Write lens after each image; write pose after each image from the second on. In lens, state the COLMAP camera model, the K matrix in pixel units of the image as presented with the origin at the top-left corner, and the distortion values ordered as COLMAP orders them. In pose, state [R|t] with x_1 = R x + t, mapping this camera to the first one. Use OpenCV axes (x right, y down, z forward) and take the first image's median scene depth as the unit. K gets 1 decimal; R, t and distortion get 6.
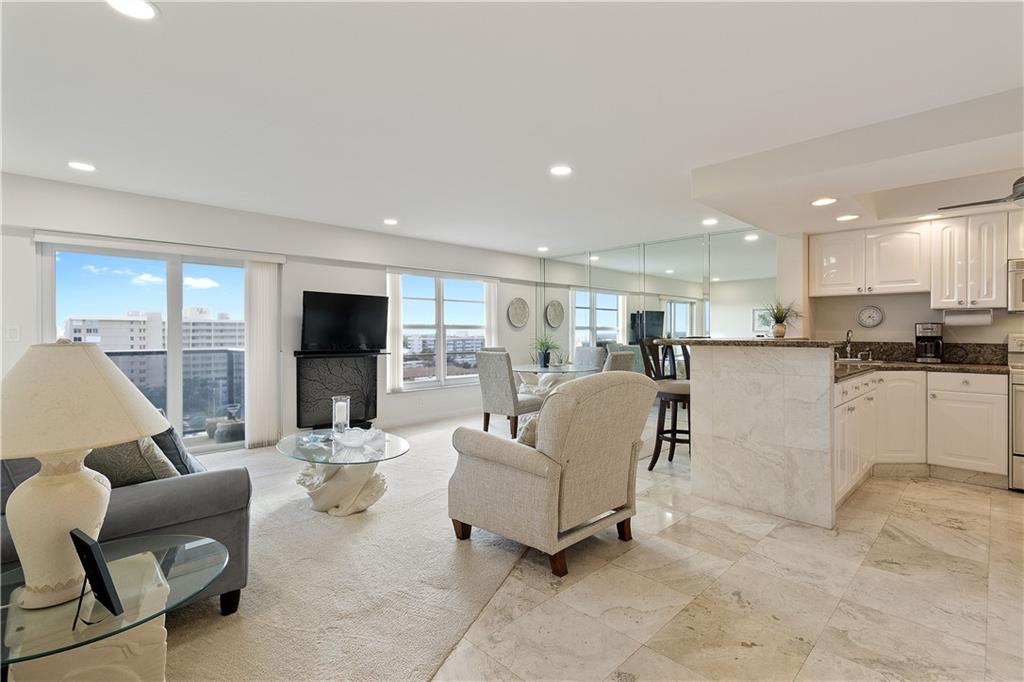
lens RADIAL K [[484.9, 0, 512.0], [0, 484.9, 335.4], [0, 0, 1]] dist [0.006558, 0.000338]
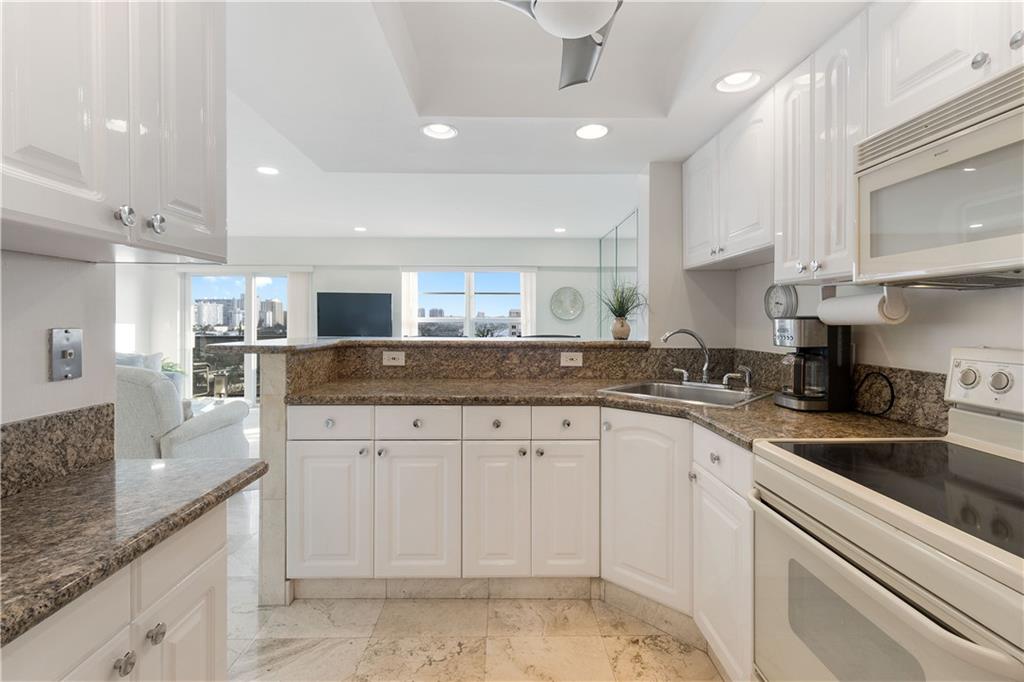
lens RADIAL K [[484.9, 0, 517.8], [0, 484.9, 323.5], [0, 0, 1]] dist [0.006558, 0.000338]
pose [[0.720771, 0.007272, -0.693135, 0.907631], [-0.009044, 0.999959, 0.001086, -0.016083], [0.693115, 0.005486, 0.720807, 0.472566]]
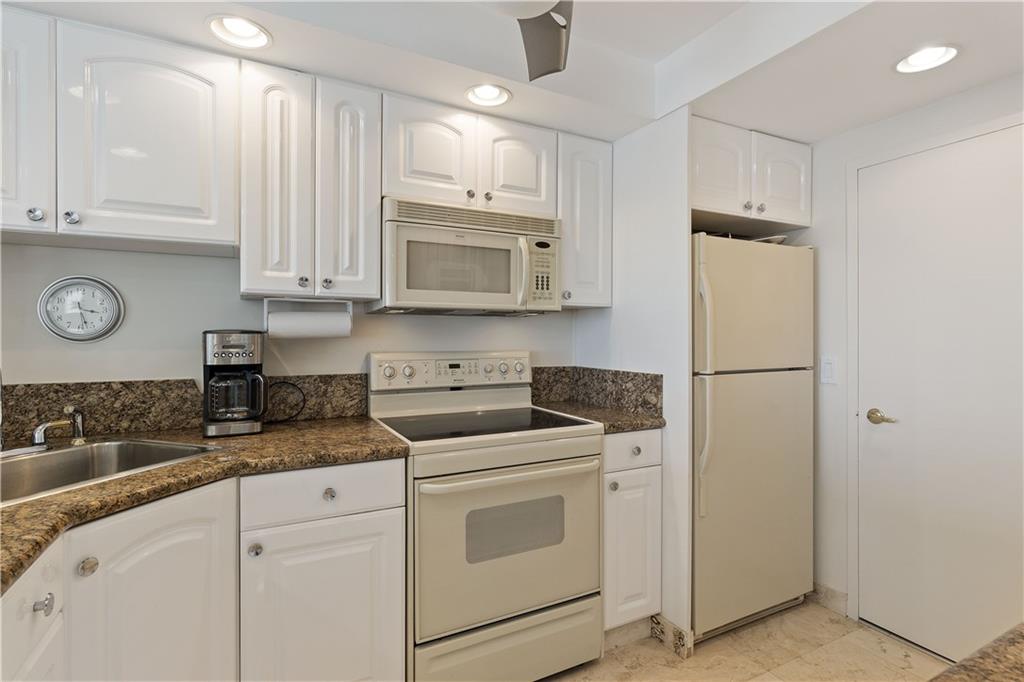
lens RADIAL K [[515.7, 0, 518.9], [0, 515.7, 333.1], [0, 0, 1]] dist [-0.003265, 0.000518]
pose [[0.302125, 0.001942, 0.953266, 0.494817], [0.005518, 0.999978, -0.003786, -0.018818], [-0.953252, 0.006405, 0.302108, 0.613014]]
